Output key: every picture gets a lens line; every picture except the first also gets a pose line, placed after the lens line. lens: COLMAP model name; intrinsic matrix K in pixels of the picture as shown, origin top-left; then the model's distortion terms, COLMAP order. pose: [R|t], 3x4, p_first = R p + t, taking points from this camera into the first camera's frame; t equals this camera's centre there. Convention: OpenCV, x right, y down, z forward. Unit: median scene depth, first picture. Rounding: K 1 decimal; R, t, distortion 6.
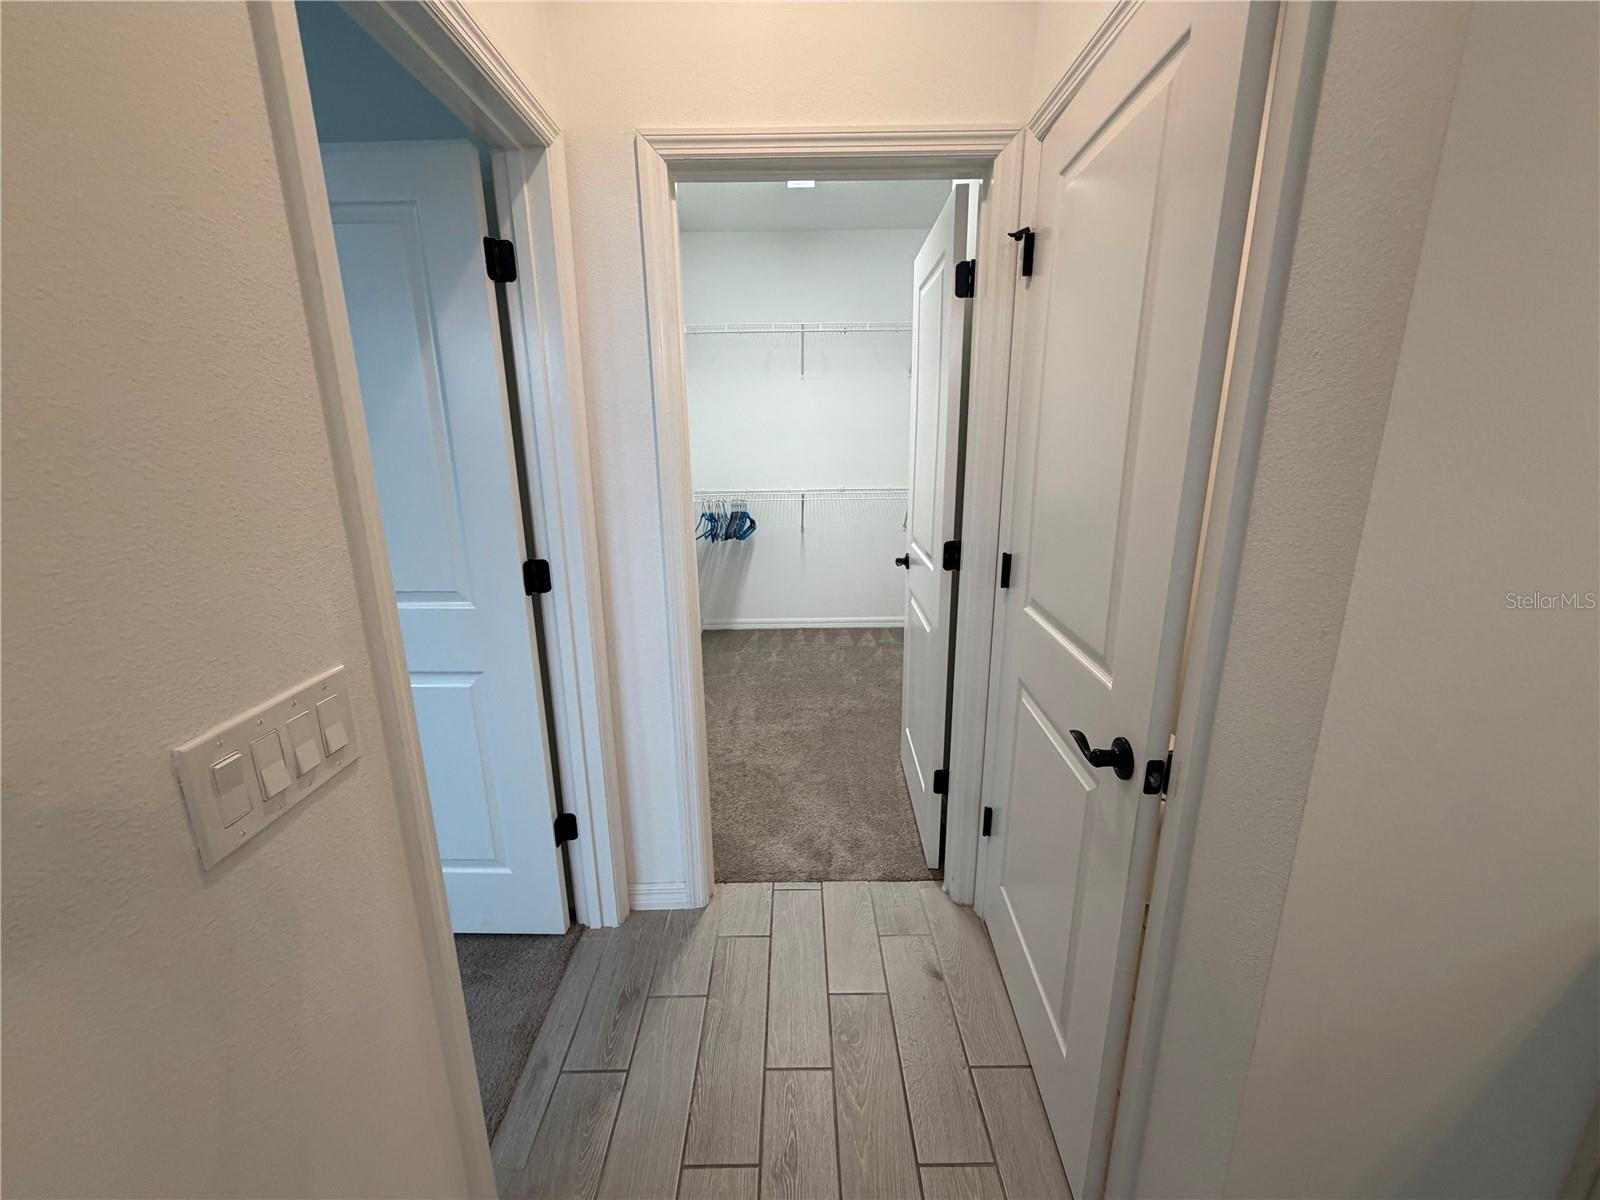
lens RADIAL K [[644.6, 0, 795.0], [0, 644.6, 604.1], [0, 0, 1]] dist [0.000632, 0.000496]
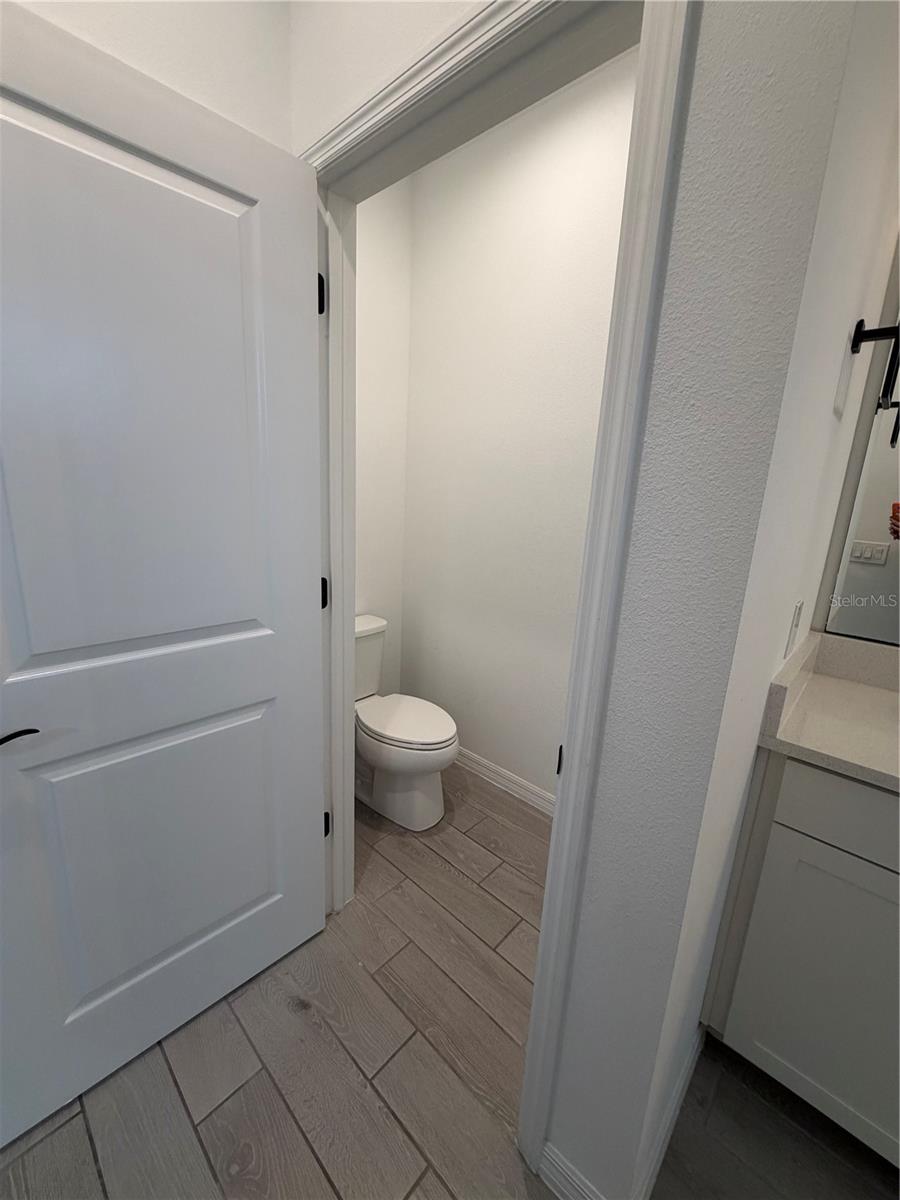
lens RADIAL K [[483.4, 0, 455.5], [0, 483.4, 598.0], [0, 0, 1]] dist [0.000632, 0.000496]
pose [[0.680062, -0.123686, 0.722646, -0.031557], [0.131421, 0.990267, 0.045816, -0.018680], [-0.721280, 0.063813, 0.689698, 0.106064]]
